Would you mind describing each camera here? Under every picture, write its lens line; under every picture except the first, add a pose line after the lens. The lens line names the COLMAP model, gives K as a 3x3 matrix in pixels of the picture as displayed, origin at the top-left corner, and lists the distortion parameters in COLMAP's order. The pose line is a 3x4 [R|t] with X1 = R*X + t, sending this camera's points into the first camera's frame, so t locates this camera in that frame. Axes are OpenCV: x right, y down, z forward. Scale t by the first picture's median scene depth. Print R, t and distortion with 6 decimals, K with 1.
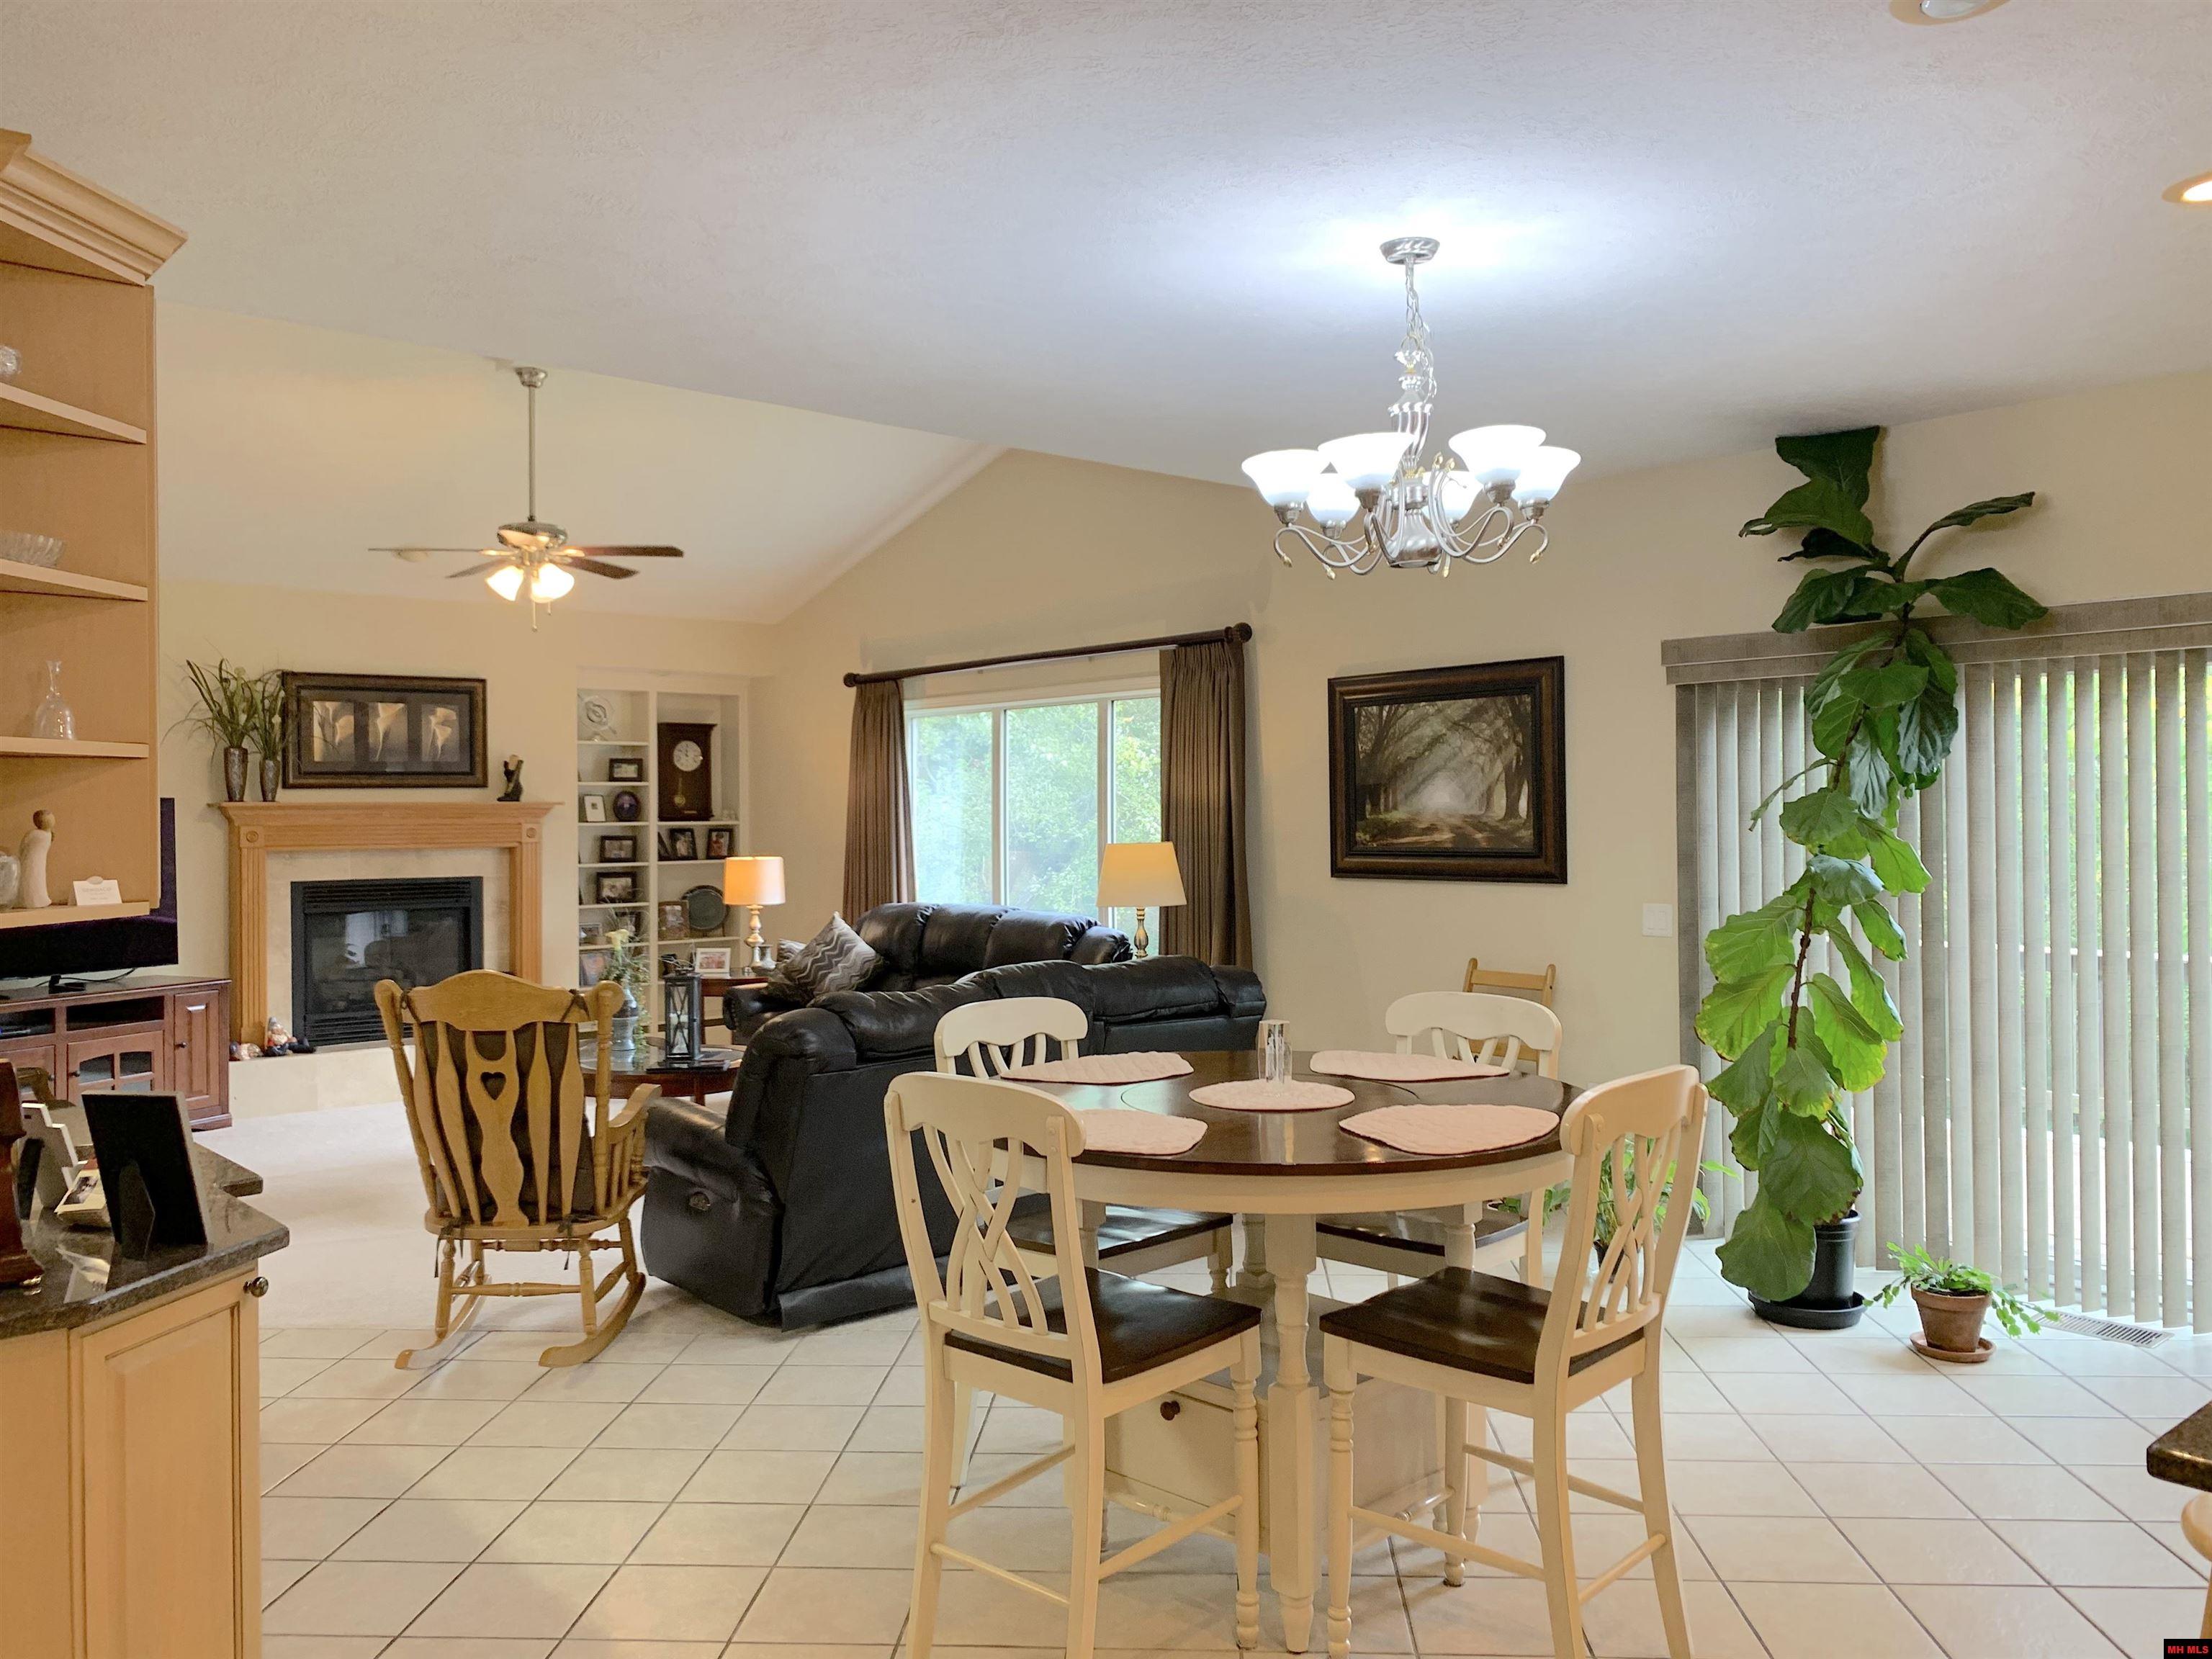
lens RADIAL K [[1696.2, 0, 1124.4], [0, 1696.2, 849.3], [0, 0, 1]] dist [0.018740, -0.037926]
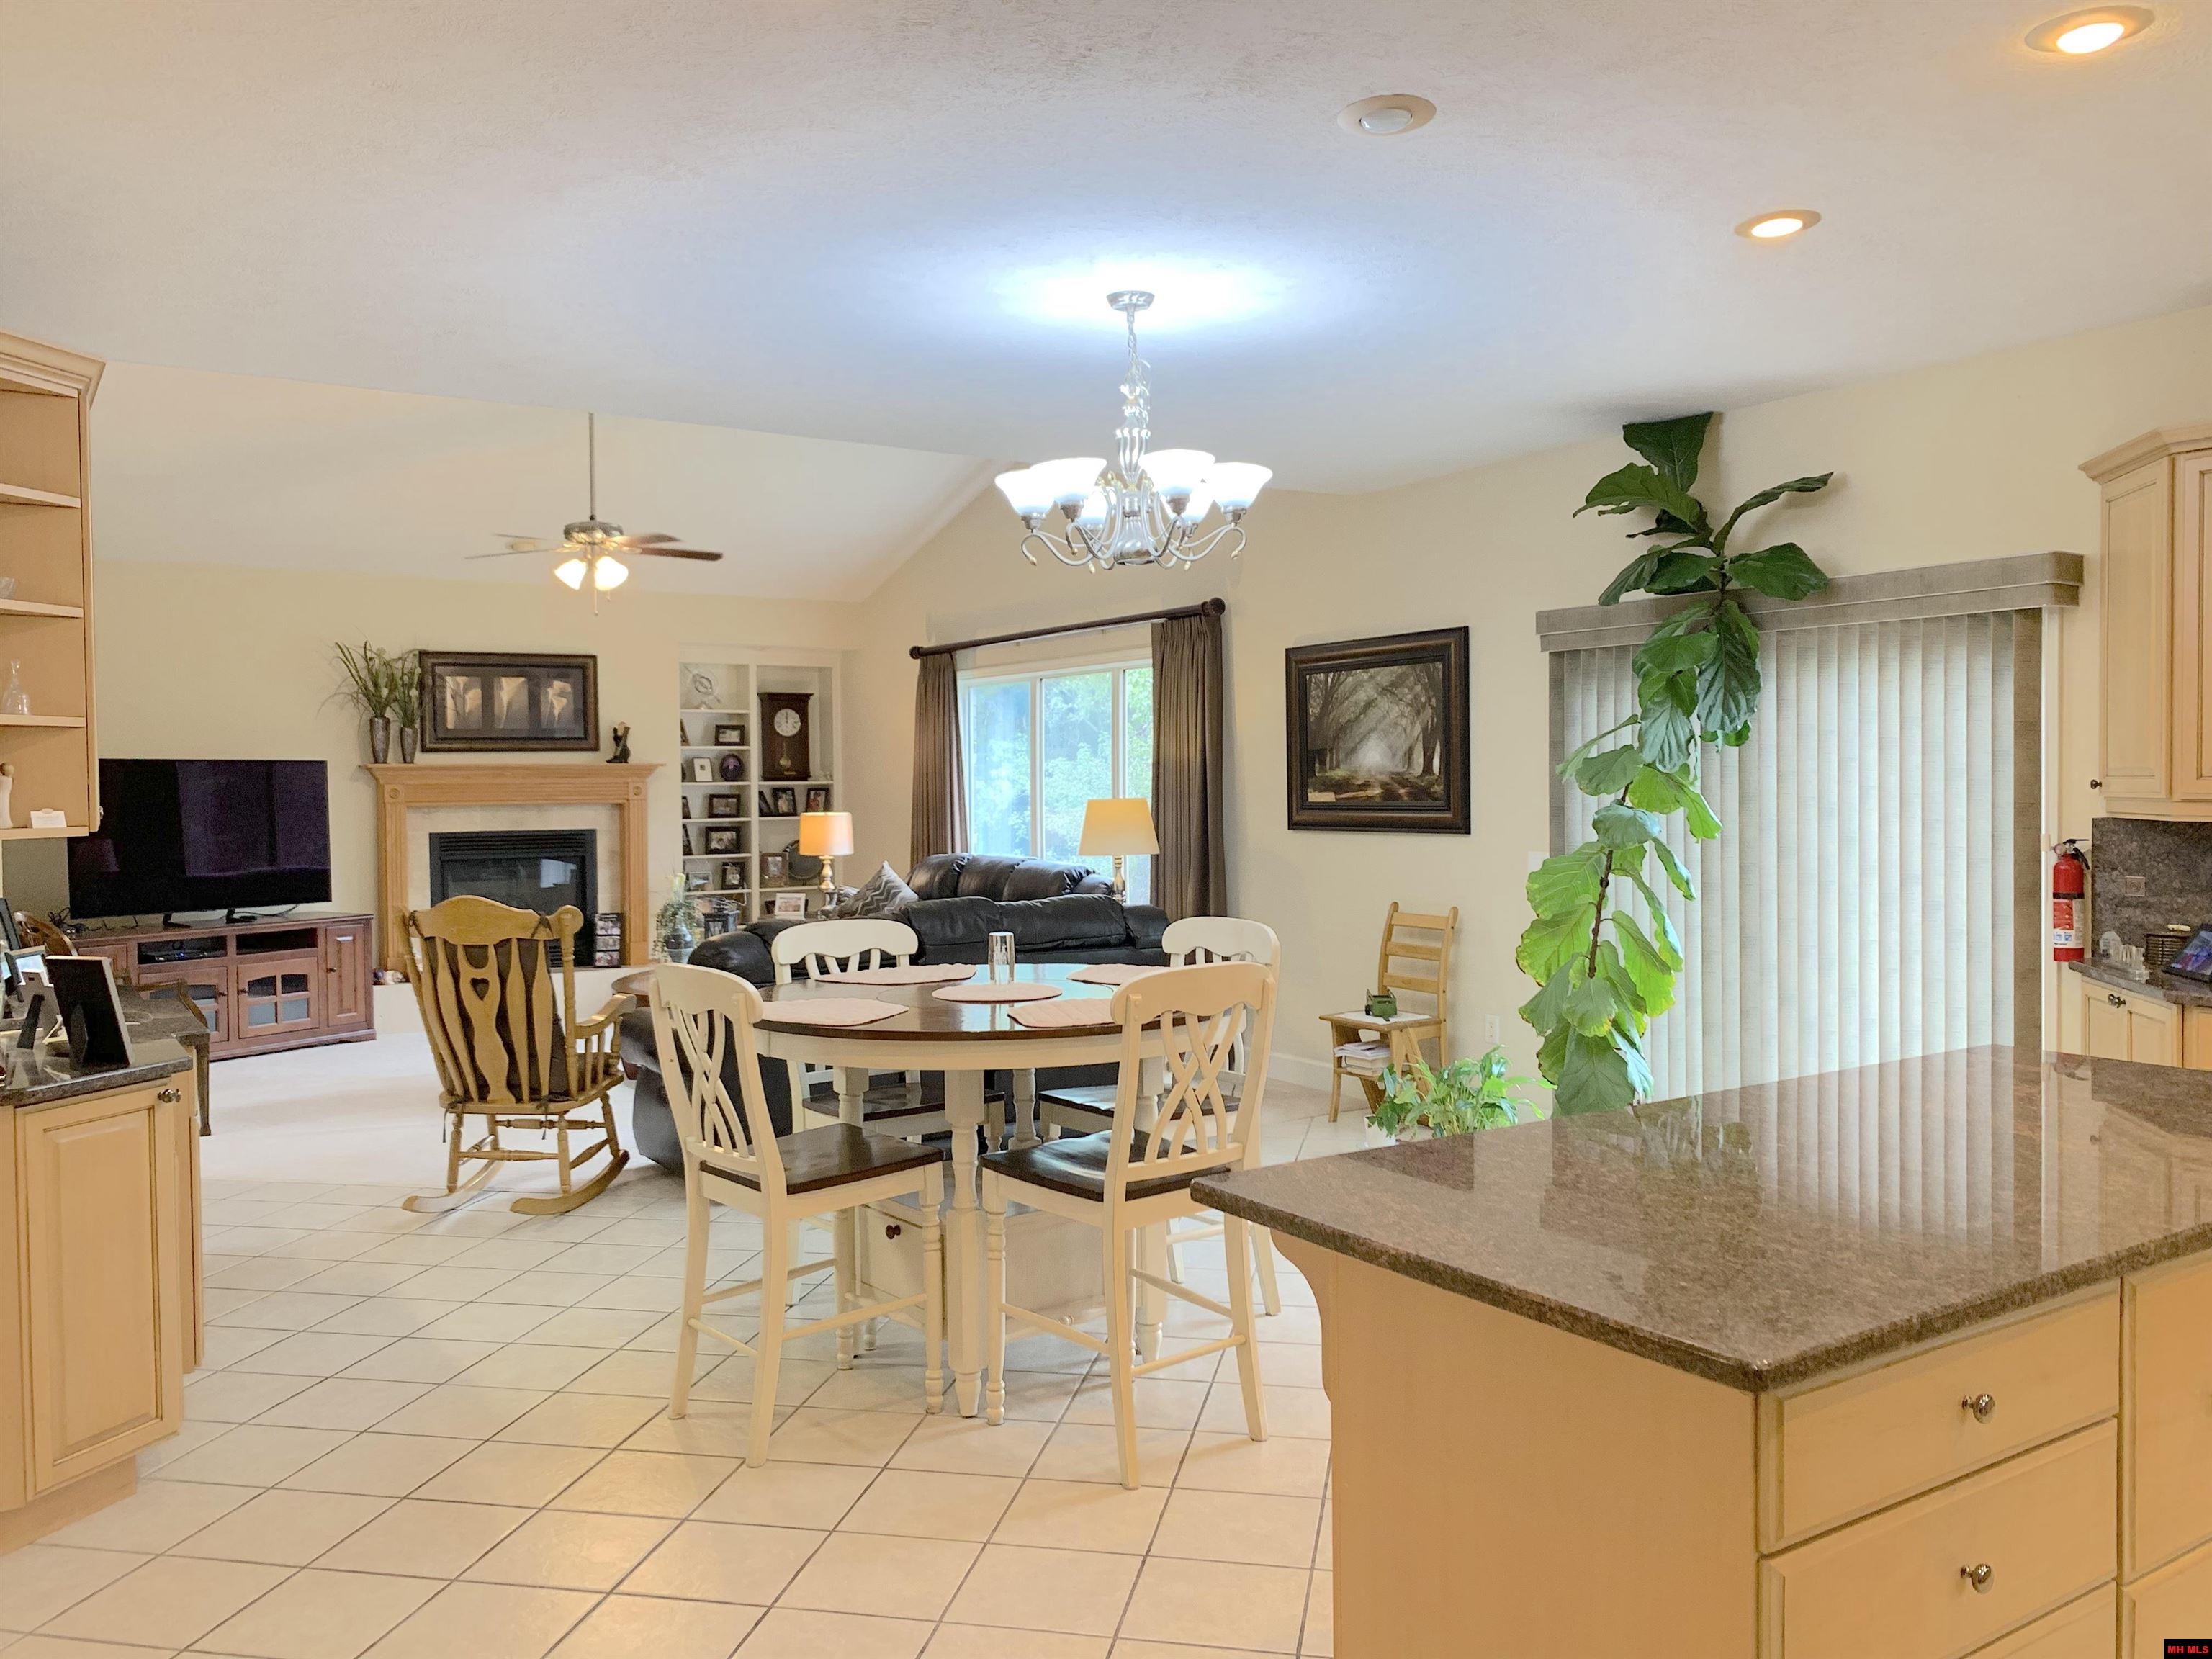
lens RADIAL K [[1689.7, 0, 1125.4], [0, 1689.7, 878.0], [0, 0, 1]] dist [0.017762, -0.022482]
pose [[0.991525, 0.006017, -0.129778, 0.151195], [-0.001026, 0.999258, 0.038496, 0.005574], [0.129914, -0.038037, 0.990795, -0.096971]]
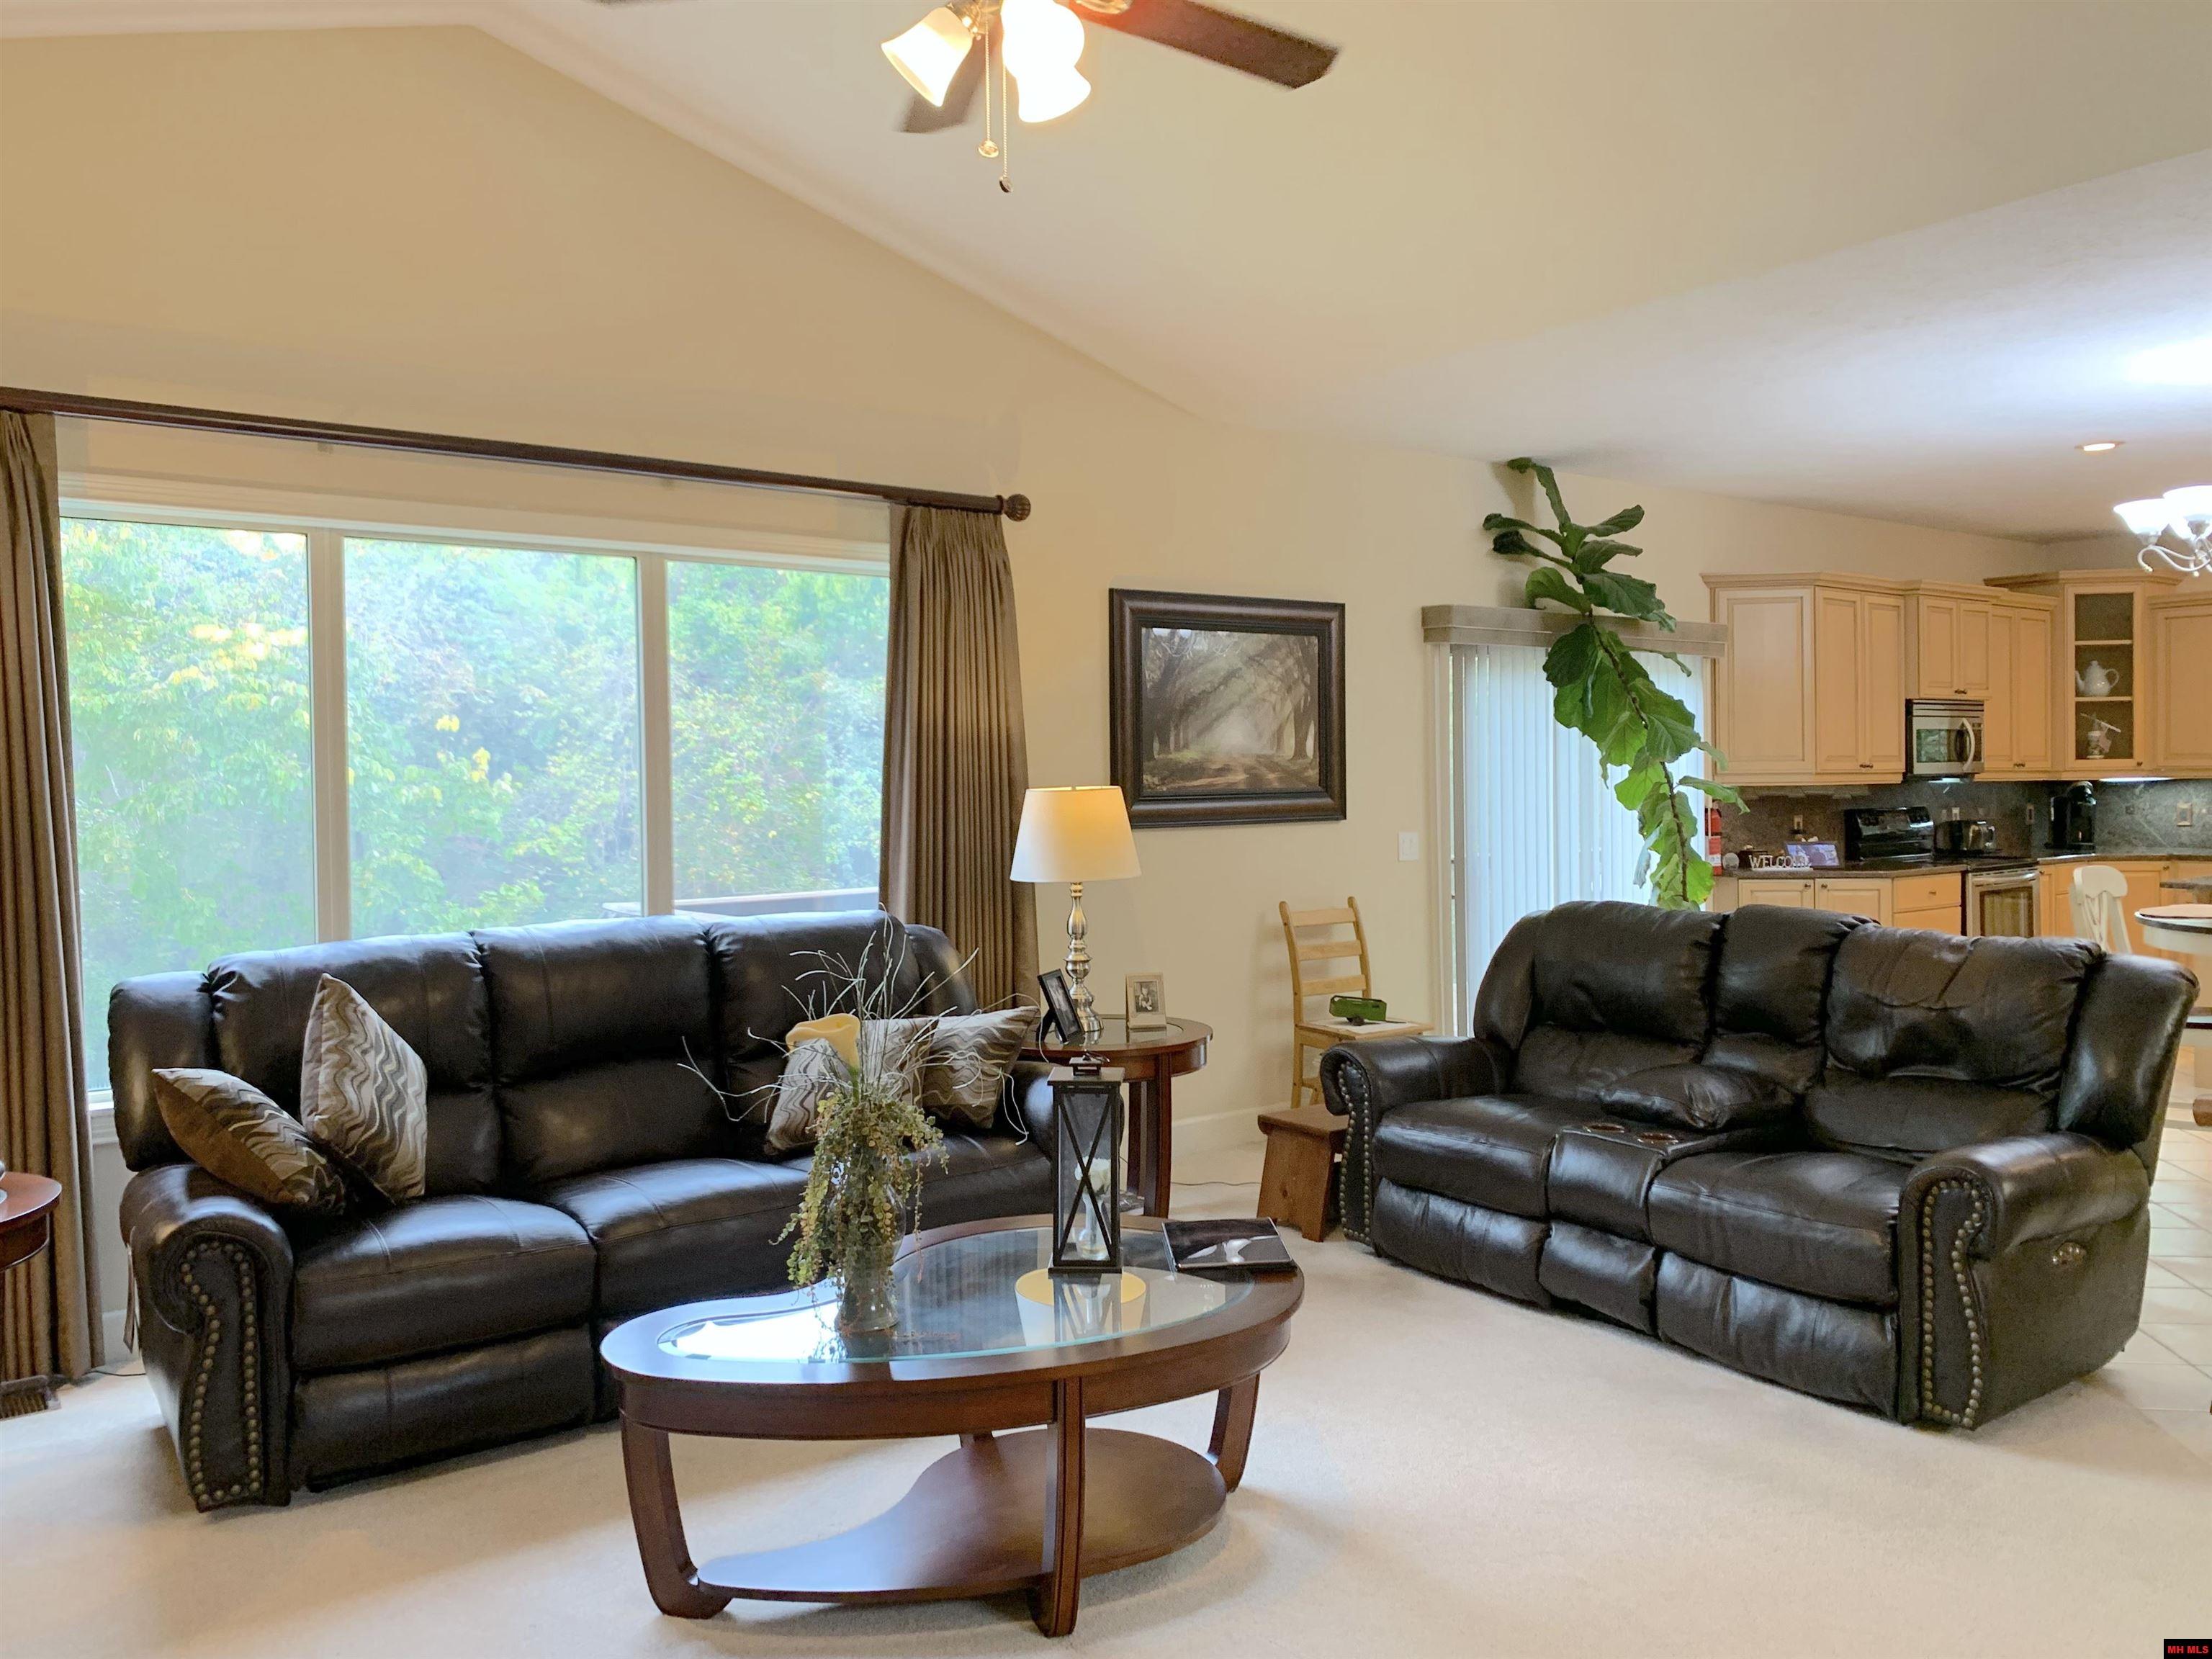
lens RADIAL K [[1697.1, 0, 1106.0], [0, 1697.1, 829.5], [0, 0, 1]] dist [0.109483, -0.166827]
pose [[0.064976, -0.029299, 0.997457, -0.670698], [0.027178, 0.999250, 0.027581, -0.005897], [-0.997517, 0.025316, 0.065724, 0.898511]]
